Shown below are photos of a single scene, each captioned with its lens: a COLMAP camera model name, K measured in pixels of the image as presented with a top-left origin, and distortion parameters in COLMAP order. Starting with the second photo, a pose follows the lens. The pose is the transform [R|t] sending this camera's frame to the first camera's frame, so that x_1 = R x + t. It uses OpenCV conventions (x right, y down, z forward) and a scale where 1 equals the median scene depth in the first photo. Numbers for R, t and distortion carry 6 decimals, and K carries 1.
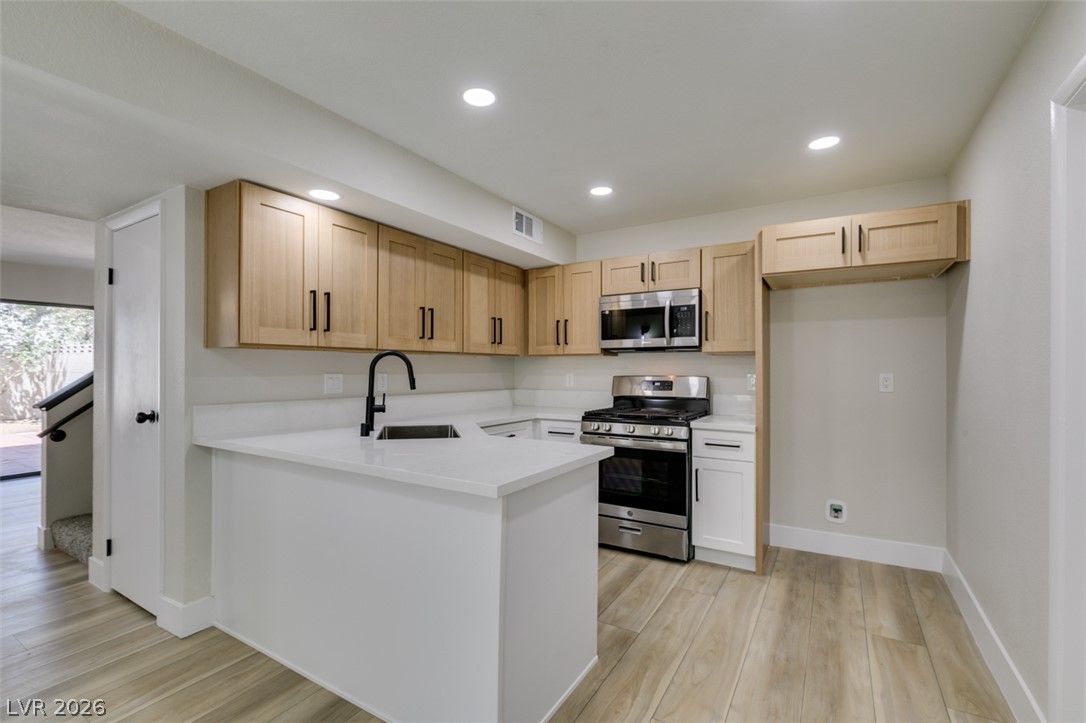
lens RADIAL K [[486.0, 0, 540.3], [0, 486.0, 365.2], [0, 0, 1]] dist [-0.001126, -0.000439]
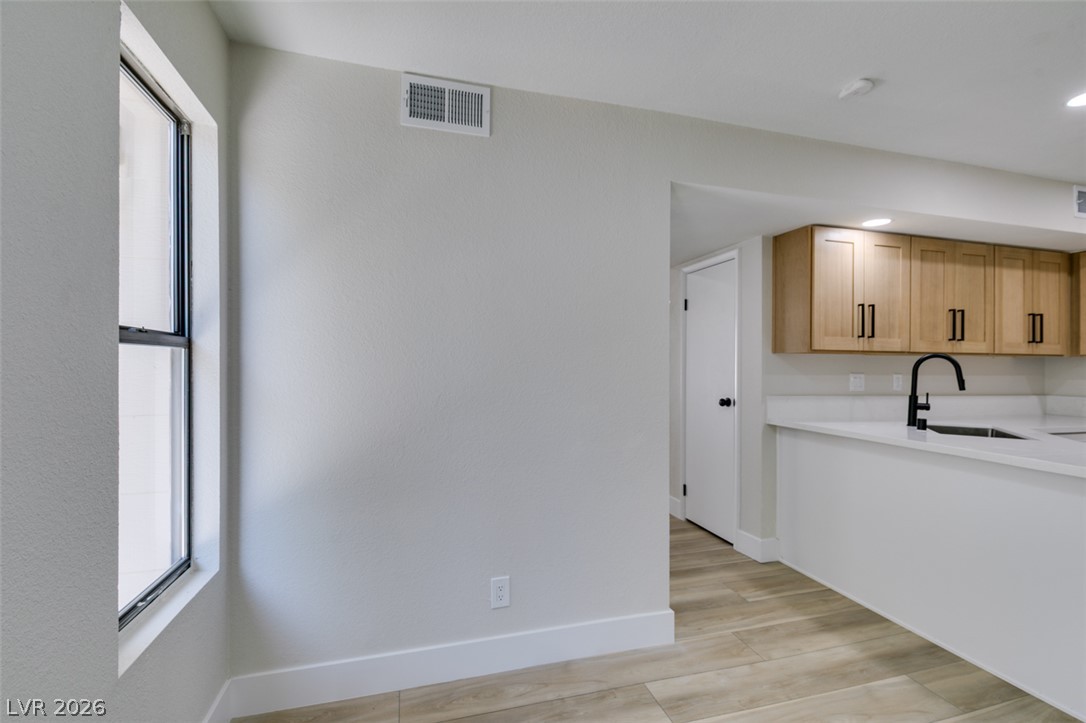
lens RADIAL K [[486.0, 0, 541.7], [0, 486.0, 363.2], [0, 0, 1]] dist [-0.001126, -0.000439]
pose [[0.735301, 0.001915, -0.677738, -0.194300], [-0.003653, 0.999993, -0.001138, -0.003344], [0.677731, 0.003313, 0.735303, -0.336041]]
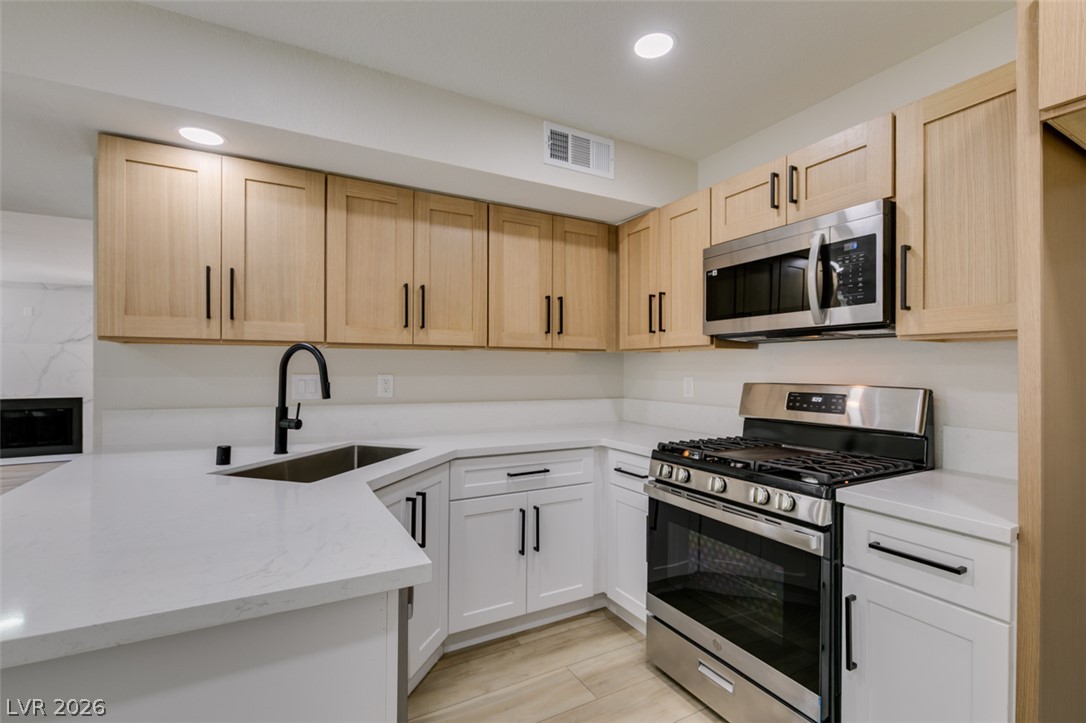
lens RADIAL K [[486.0, 0, 540.6], [0, 486.0, 368.0], [0, 0, 1]] dist [-0.001126, -0.000439]
pose [[0.867082, 0.003365, -0.498155, 0.307304], [-0.000696, 0.999984, 0.005543, 0.001913], [0.498166, -0.004460, 0.867070, 0.490016]]
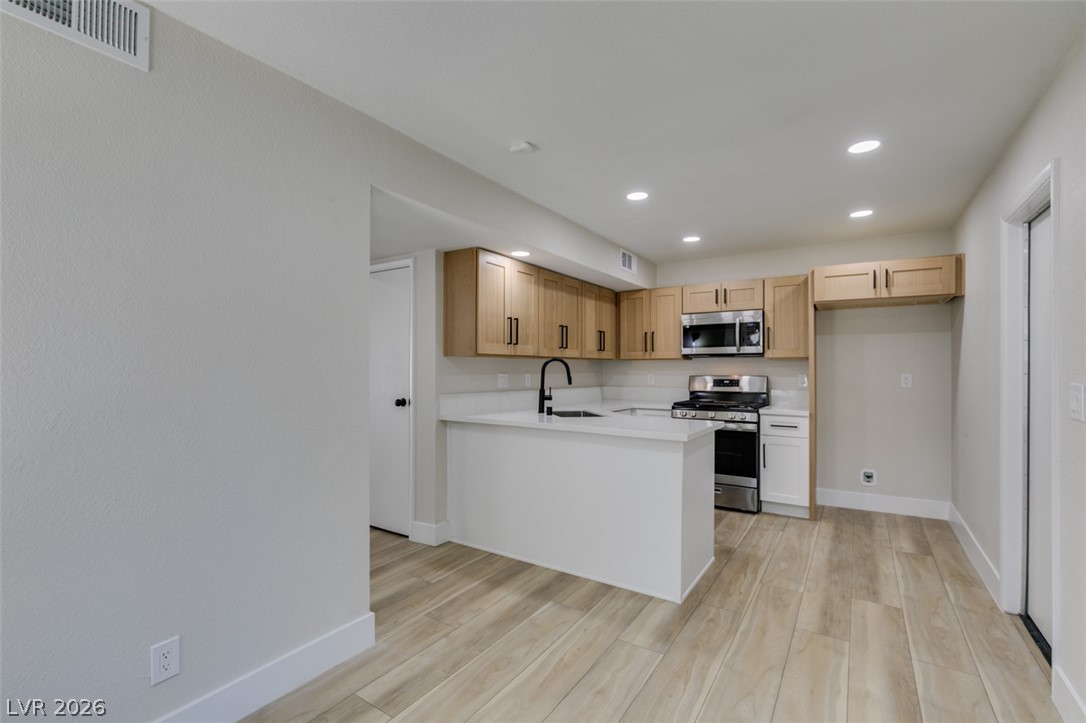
lens RADIAL K [[486.0, 0, 541.6], [0, 486.0, 364.0], [0, 0, 1]] dist [-0.001126, -0.000439]
pose [[0.999546, 0.000334, -0.030130, -0.268512], [-0.000430, 0.999995, -0.003161, -0.005513], [0.030129, 0.003173, 0.999541, -0.391654]]
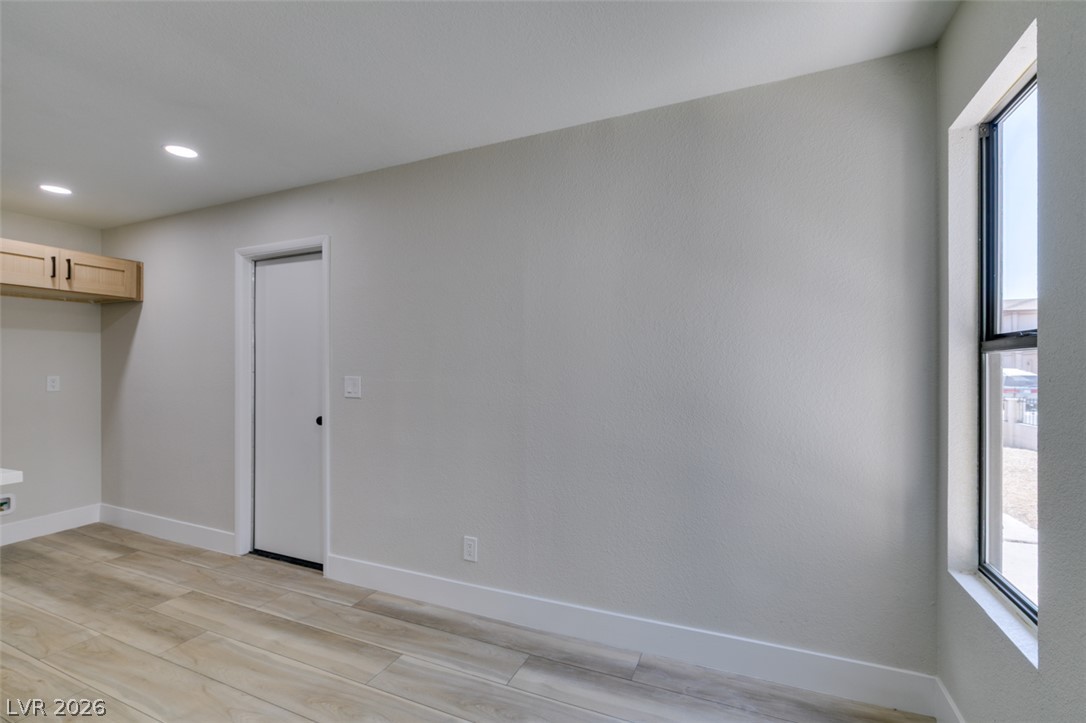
lens RADIAL K [[486.0, 0, 539.8], [0, 486.0, 365.4], [0, 0, 1]] dist [-0.001126, -0.000439]
pose [[-0.122465, 0.001140, 0.992472, -0.664150], [0.002577, 0.999996, -0.000830, -0.005153], [-0.992470, 0.002456, -0.122467, -0.058853]]
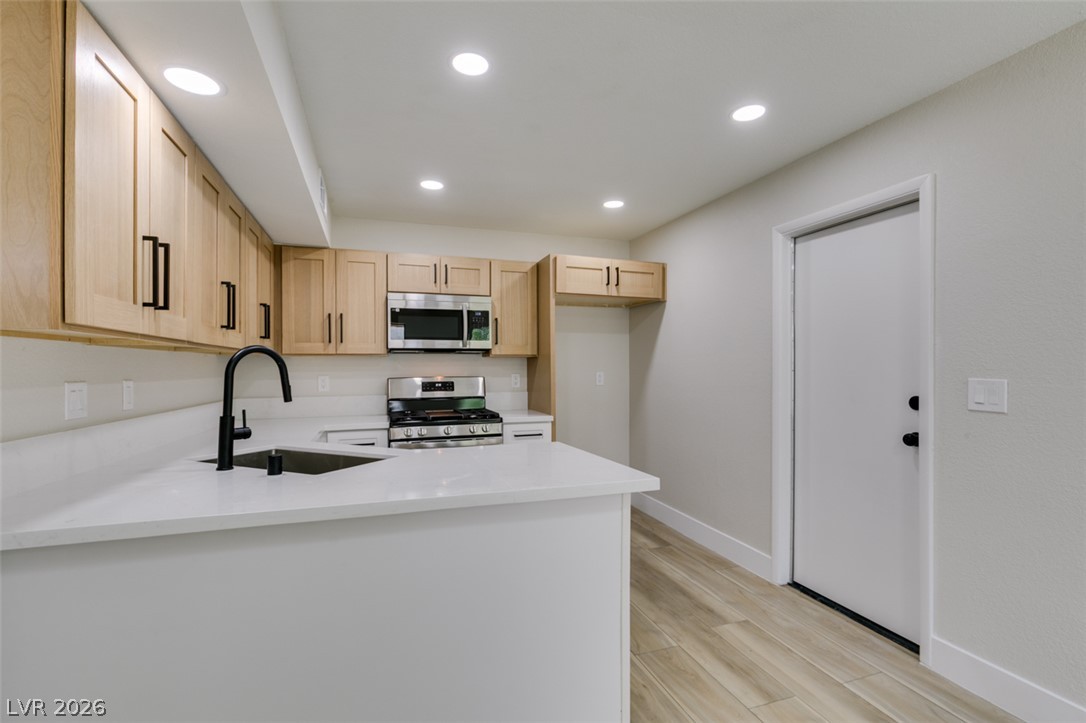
lens RADIAL K [[486.0, 0, 542.4], [0, 486.0, 365.2], [0, 0, 1]] dist [-0.001126, -0.000439]
pose [[0.639068, 0.000174, 0.769150, -0.504423], [0.000228, 1.000000, -0.000416, -0.002200], [-0.769150, 0.000441, 0.639068, 0.232563]]
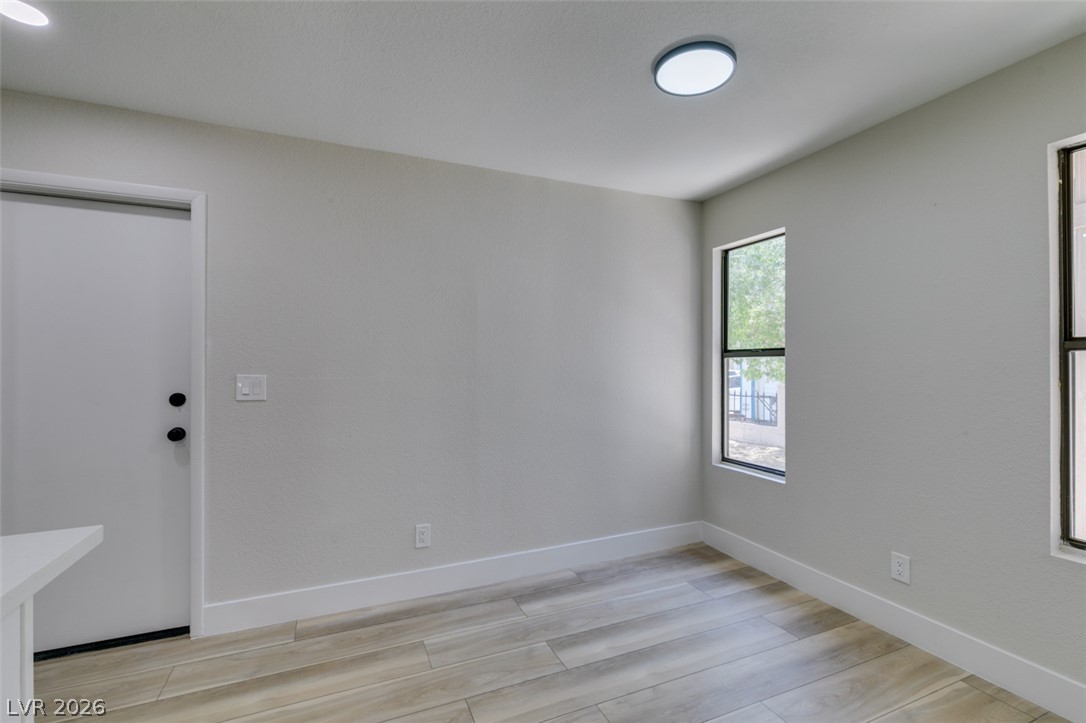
lens RADIAL K [[486.0, 0, 534.5], [0, 486.0, 366.0], [0, 0, 1]] dist [-0.001126, -0.000439]
pose [[-0.815313, 0.002653, 0.579015, -0.494041], [0.000544, 0.999993, -0.003817, 0.004231], [-0.579021, -0.002797, -0.815308, 0.568730]]
